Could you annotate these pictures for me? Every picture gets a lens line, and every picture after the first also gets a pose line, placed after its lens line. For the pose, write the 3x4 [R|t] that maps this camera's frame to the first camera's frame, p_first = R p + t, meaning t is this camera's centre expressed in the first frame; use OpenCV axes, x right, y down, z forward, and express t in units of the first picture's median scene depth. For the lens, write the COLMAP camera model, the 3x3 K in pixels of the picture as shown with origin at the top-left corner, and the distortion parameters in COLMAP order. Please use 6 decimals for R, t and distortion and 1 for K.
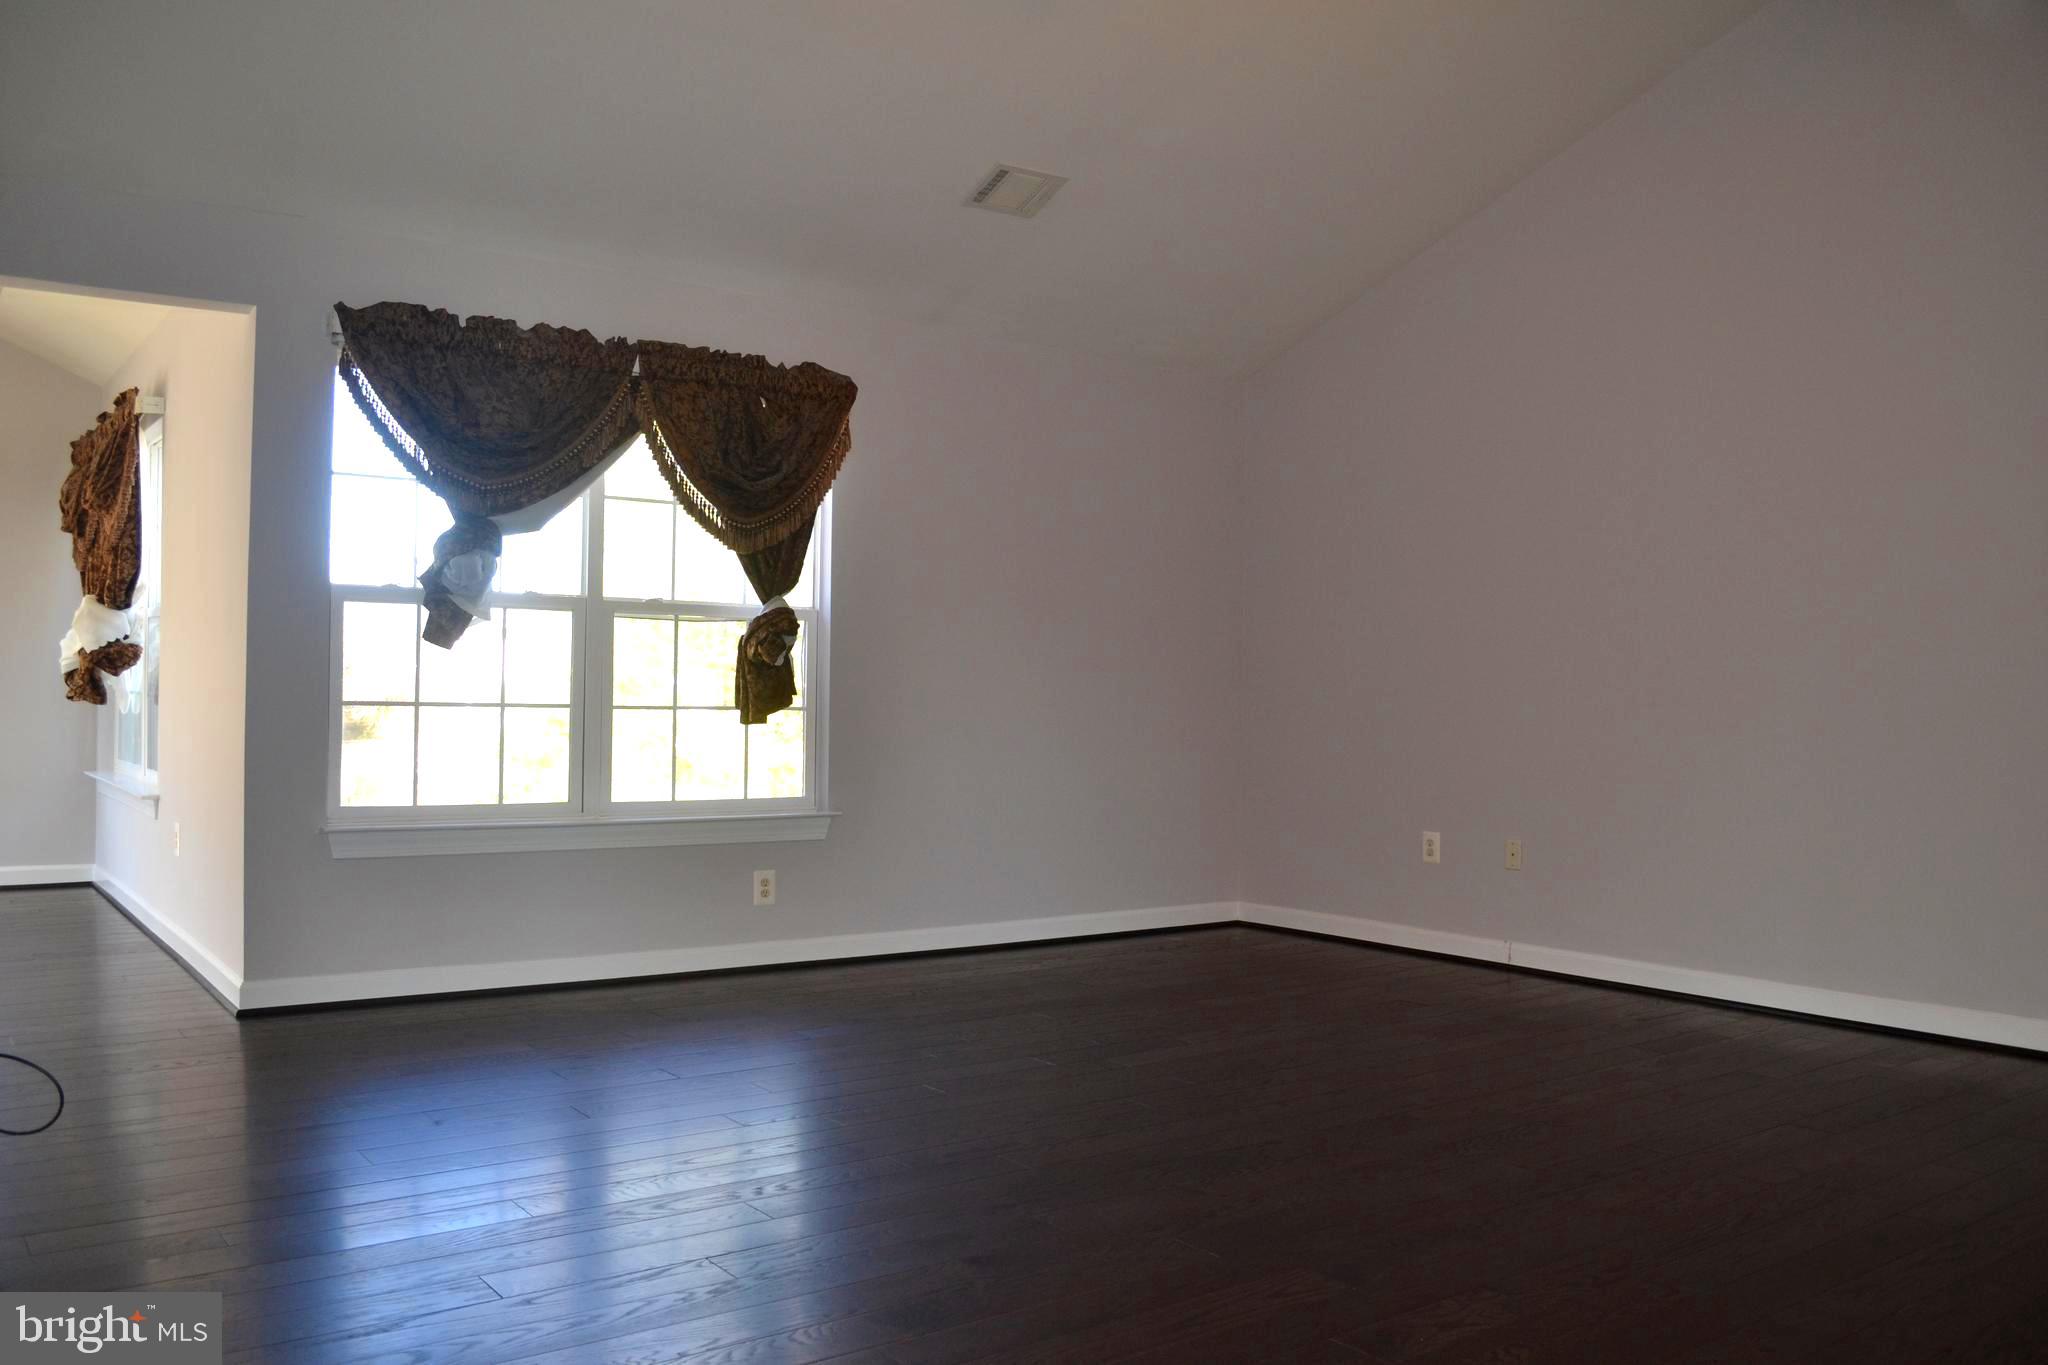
lens RADIAL K [[1649.5, 0, 1056.8], [0, 1649.5, 723.0], [0, 0, 1]] dist [-0.090434, 0.037126]
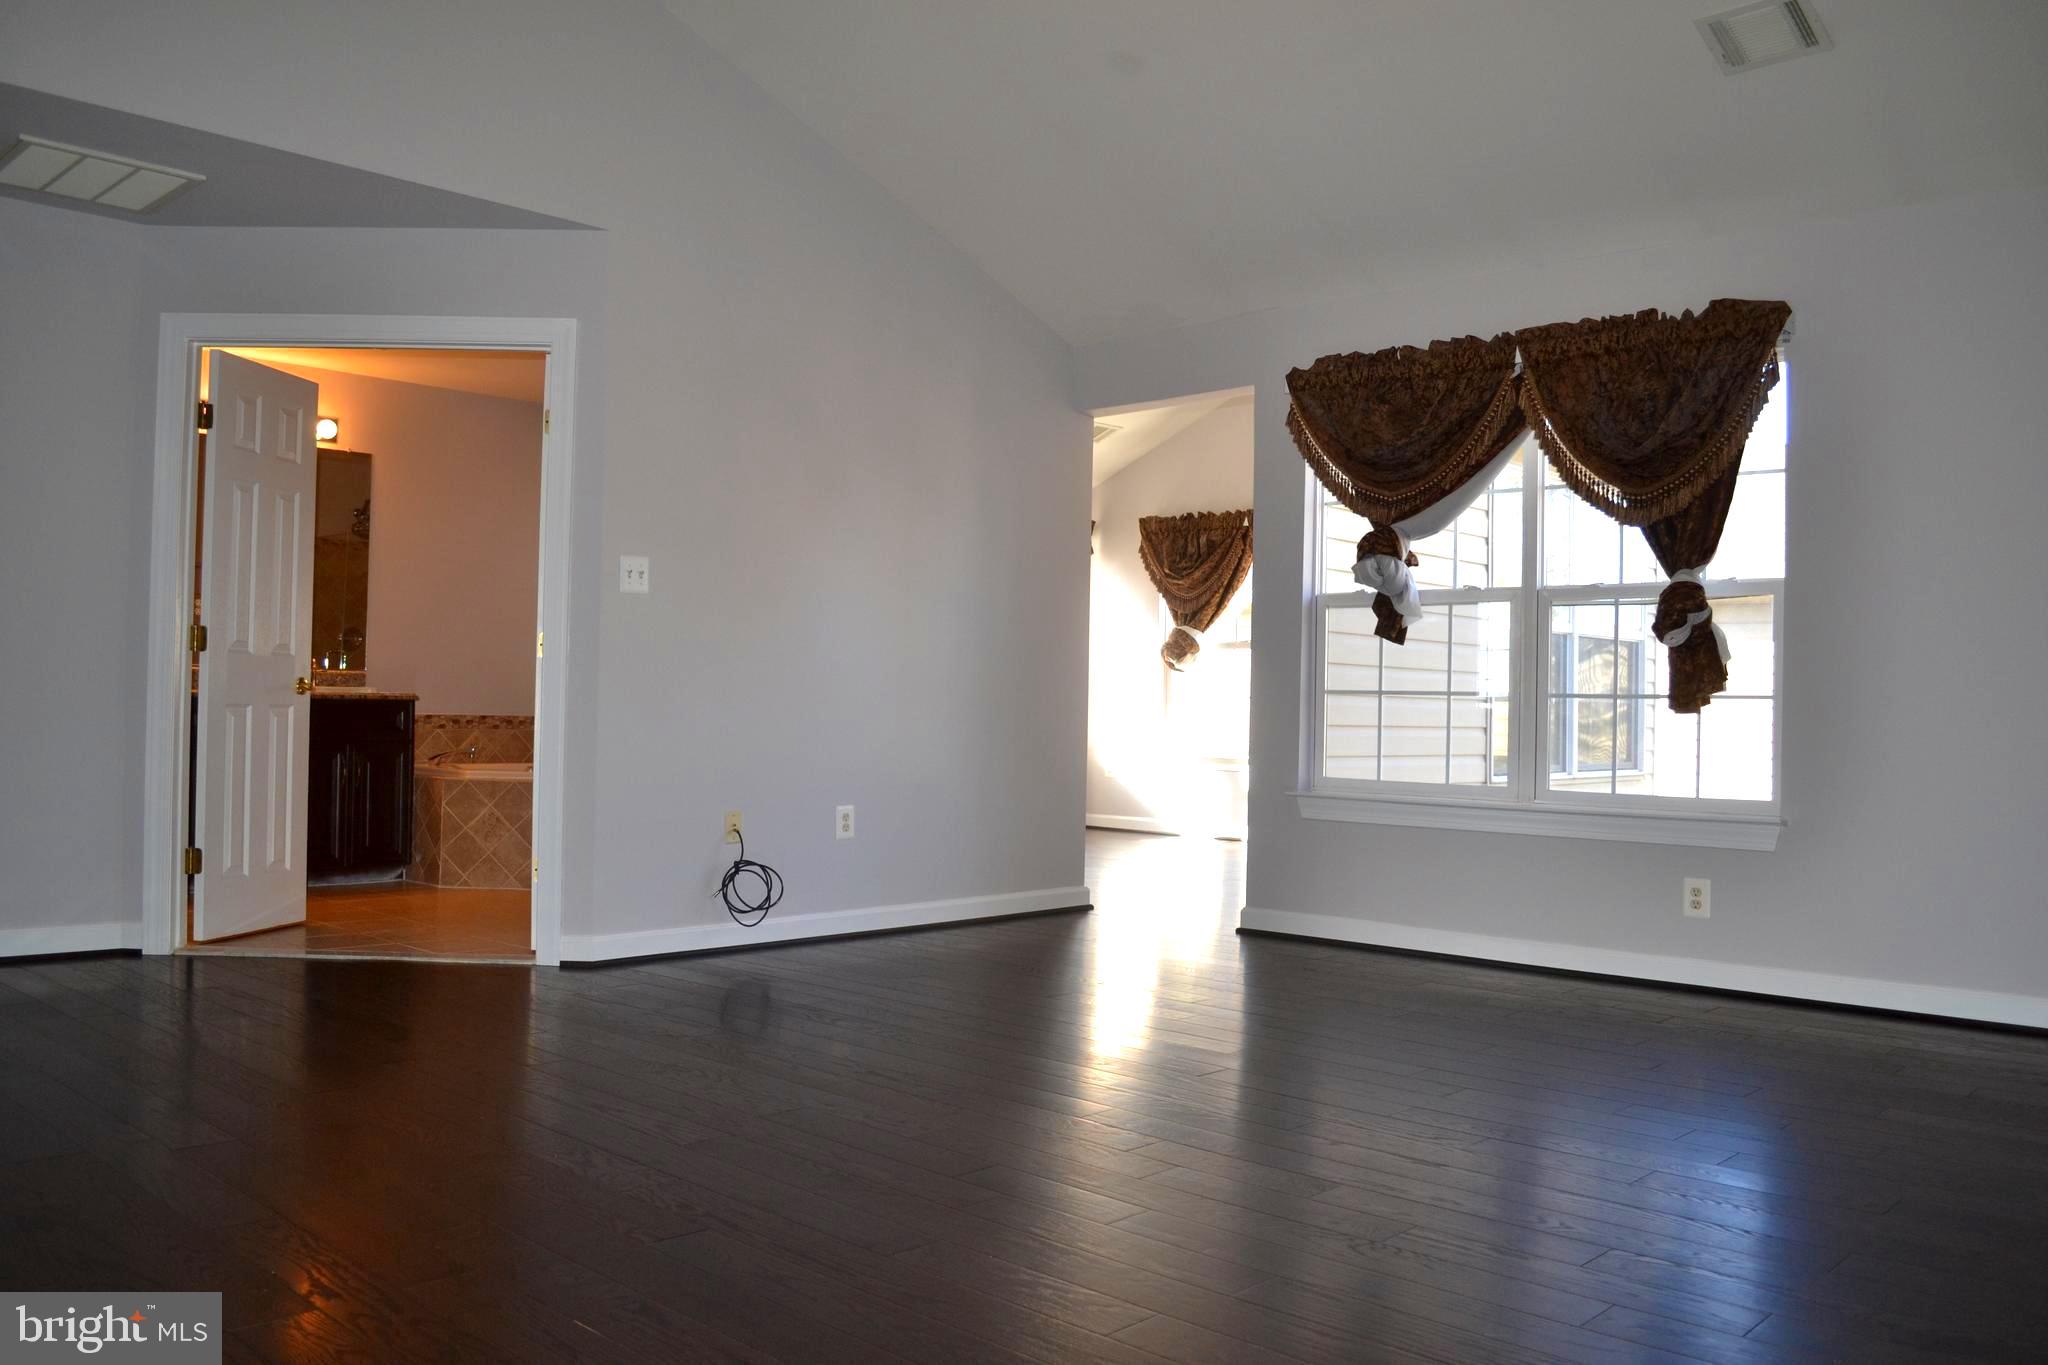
lens RADIAL K [[1649.5, 0, 1011.4], [0, 1649.5, 689.8], [0, 0, 1]] dist [-0.090434, 0.037126]
pose [[0.160256, -0.009696, -0.987028, 0.670792], [-0.016768, 0.999781, -0.012544, 0.005146], [0.986933, 0.018561, 0.160059, 0.521593]]
